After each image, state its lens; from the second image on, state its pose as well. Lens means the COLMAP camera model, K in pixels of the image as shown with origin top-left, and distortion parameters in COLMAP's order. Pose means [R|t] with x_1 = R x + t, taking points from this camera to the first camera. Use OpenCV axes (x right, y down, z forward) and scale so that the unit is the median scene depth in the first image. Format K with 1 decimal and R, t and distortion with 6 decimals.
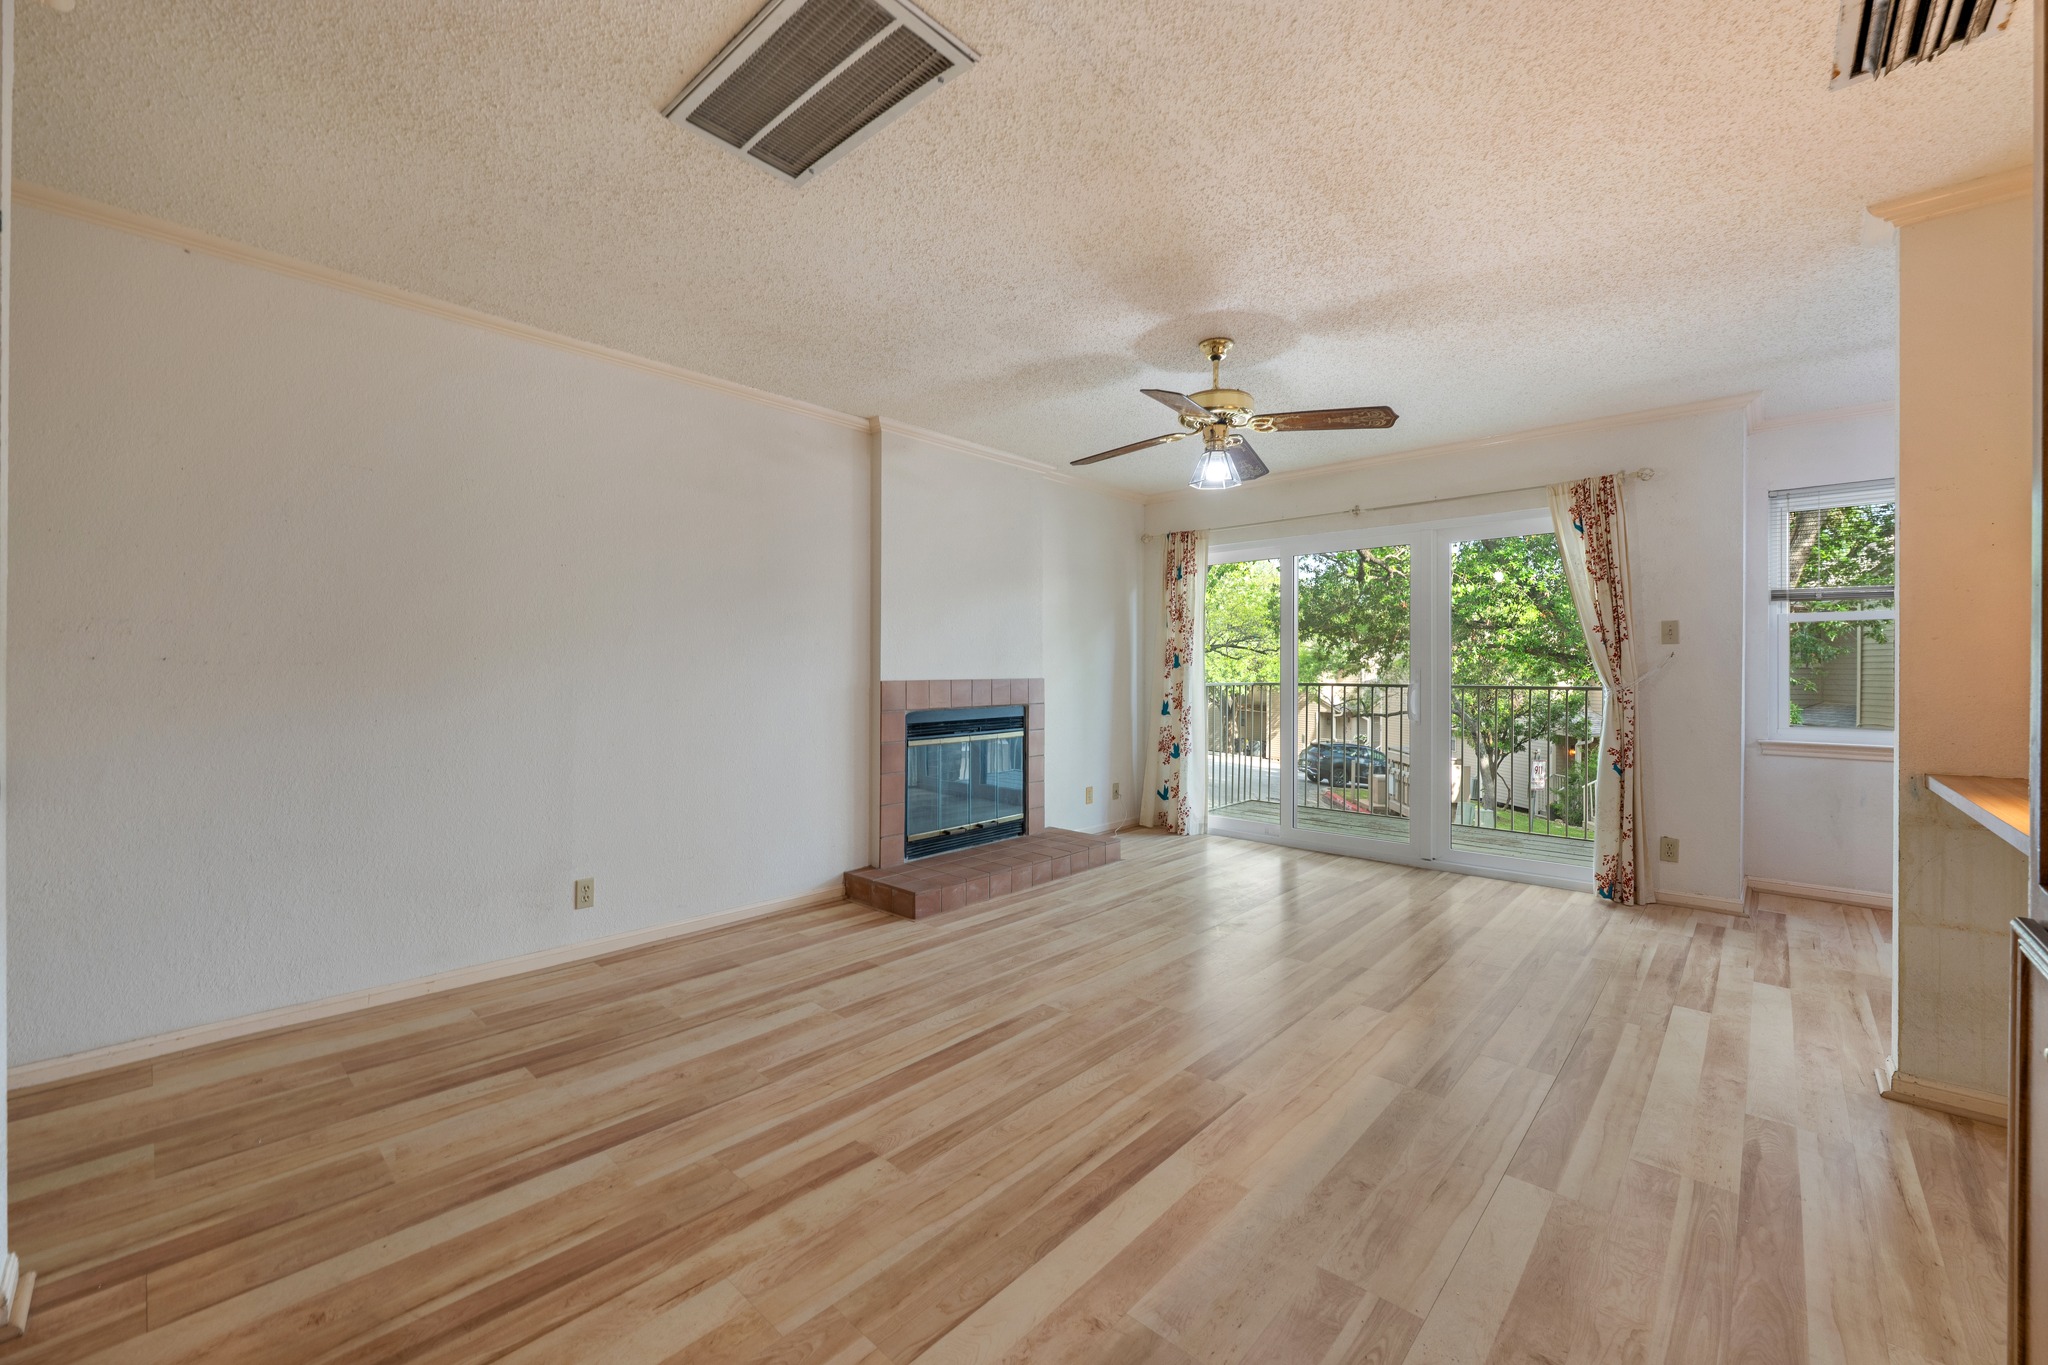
lens RADIAL K [[805.6, 0, 1027.3], [0, 805.6, 675.2], [0, 0, 1]] dist [-0.001493, 0.000908]
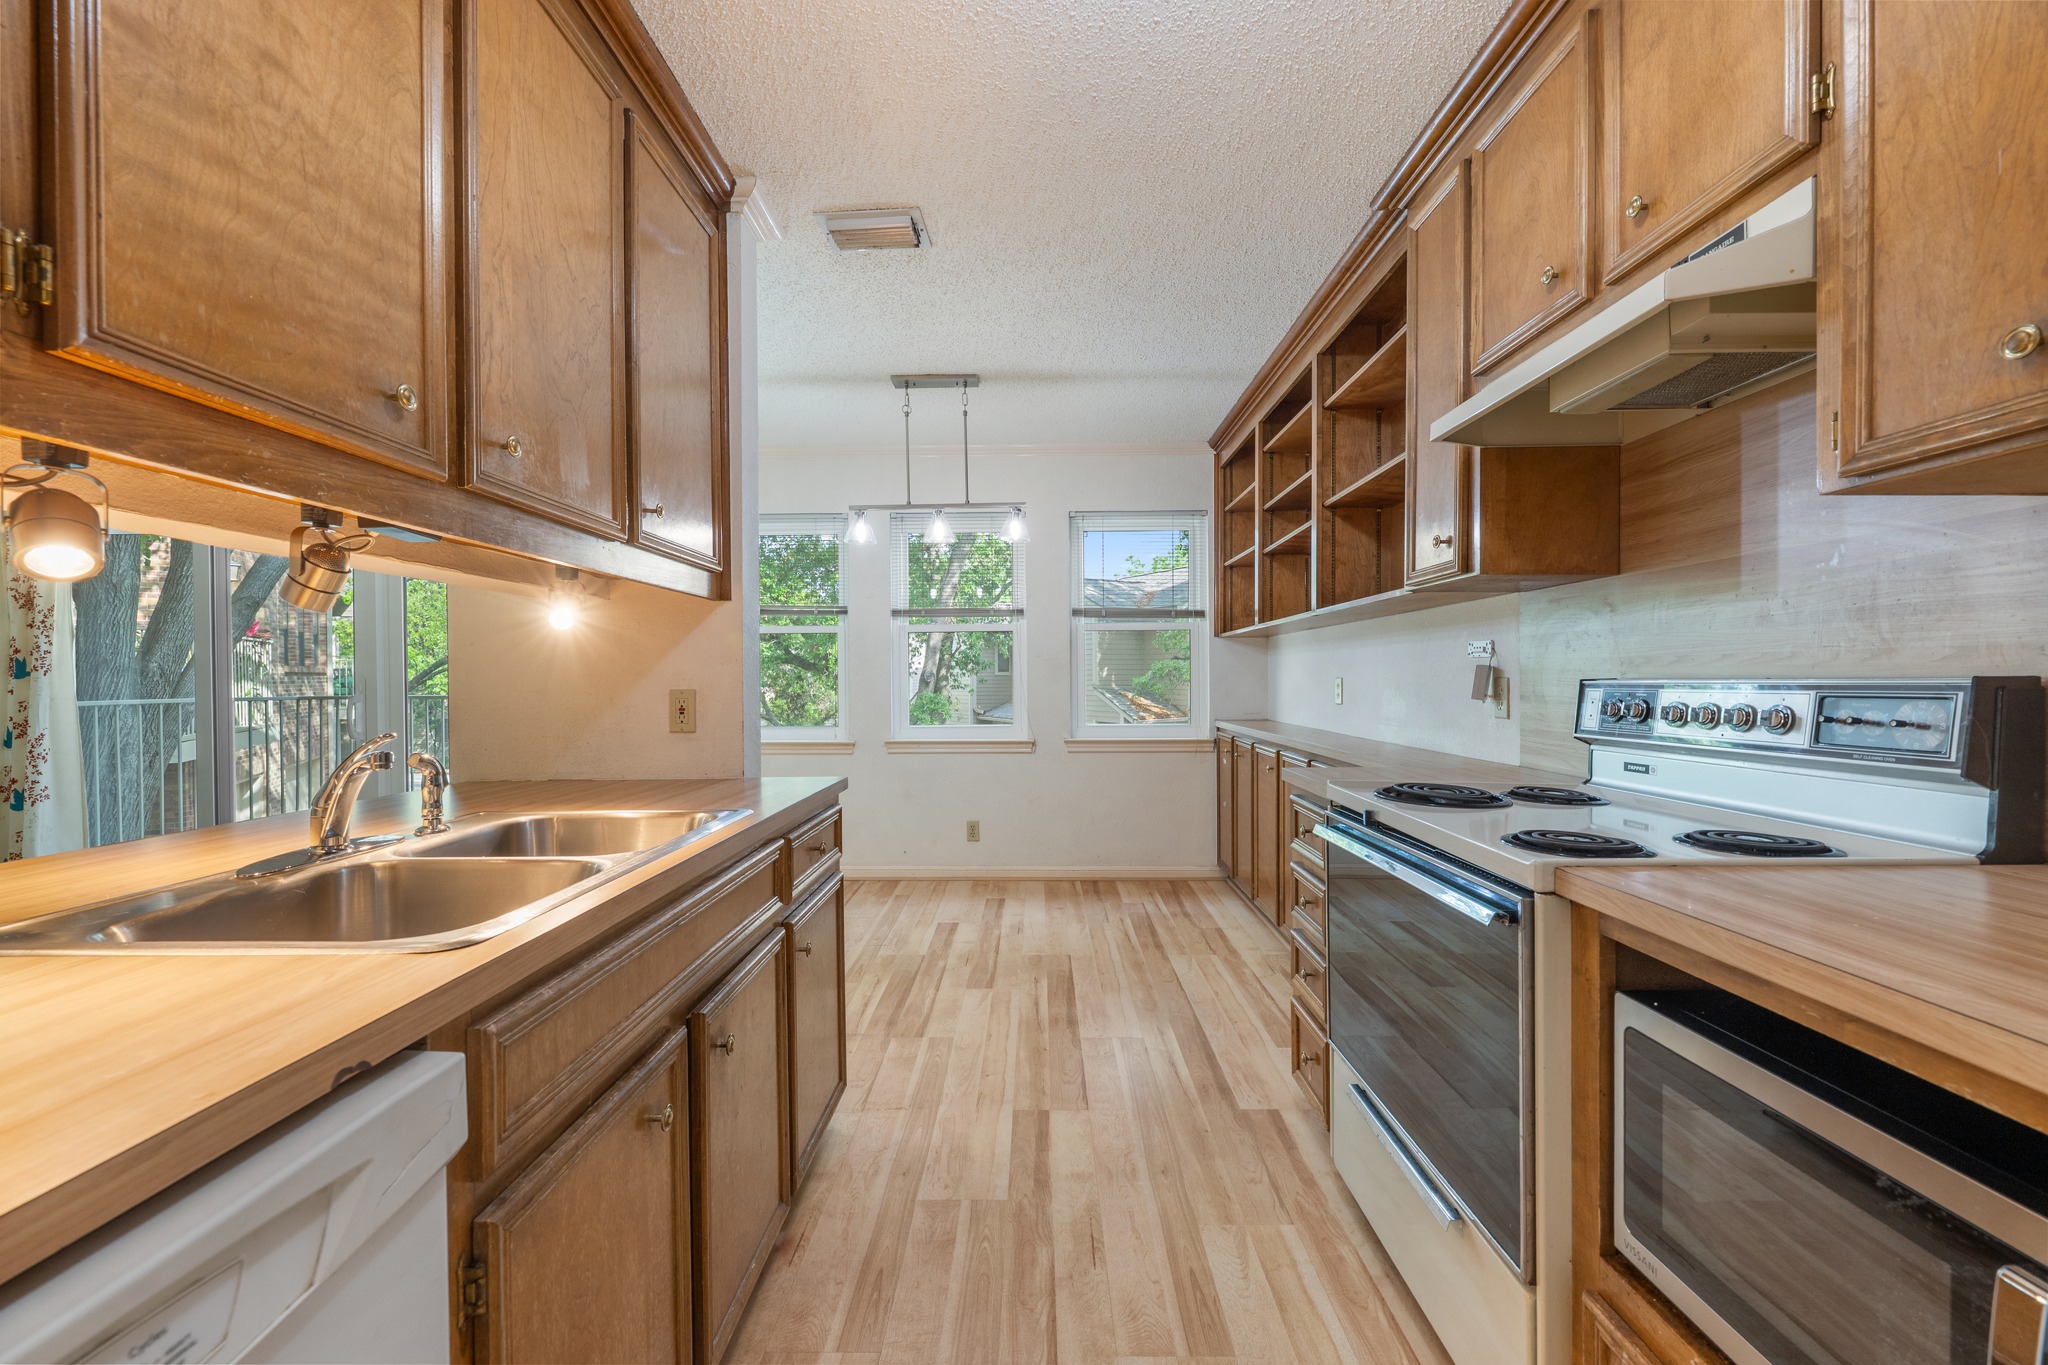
lens RADIAL K [[805.6, 0, 1026.2], [0, 805.6, 691.2], [0, 0, 1]] dist [-0.001493, 0.000908]
pose [[0.744108, -0.015439, 0.667881, 0.648557], [0.009285, 0.999875, 0.012769, 0.002733], [-0.667995, -0.003300, 0.744159, -0.138519]]
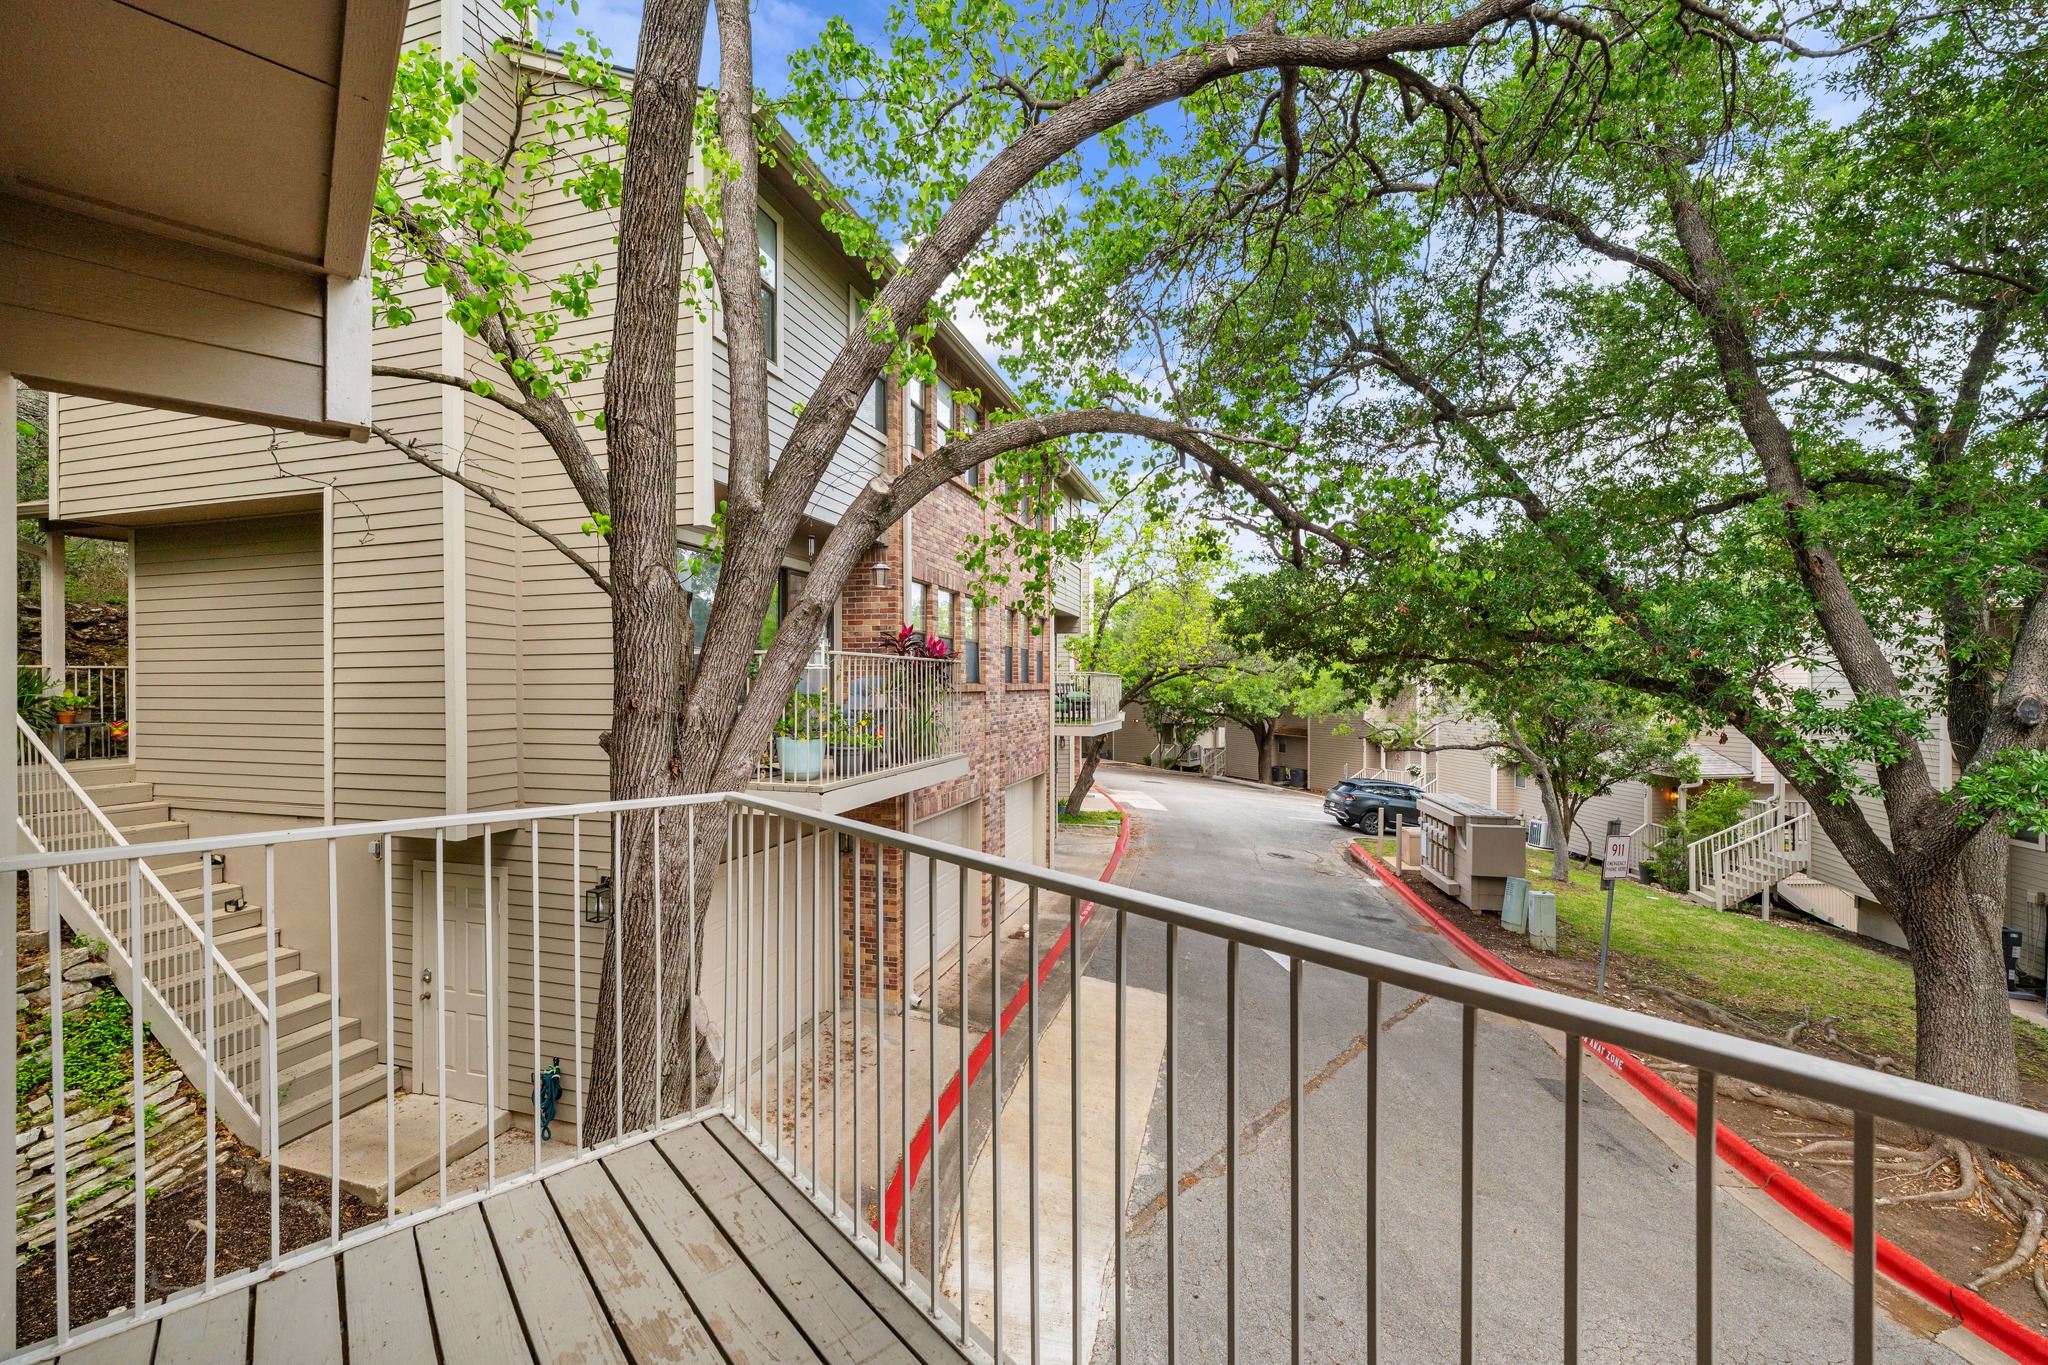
lens RADIAL K [[805.6, 0, 1022.0], [0, 805.6, 693.6], [0, 0, 1]] dist [-0.001493, 0.000908]
pose [[0.996118, -0.001025, -0.088021, 1.009225], [0.001341, 0.999993, 0.003533, -0.086327], [0.088017, -0.003637, 0.996112, 1.454037]]
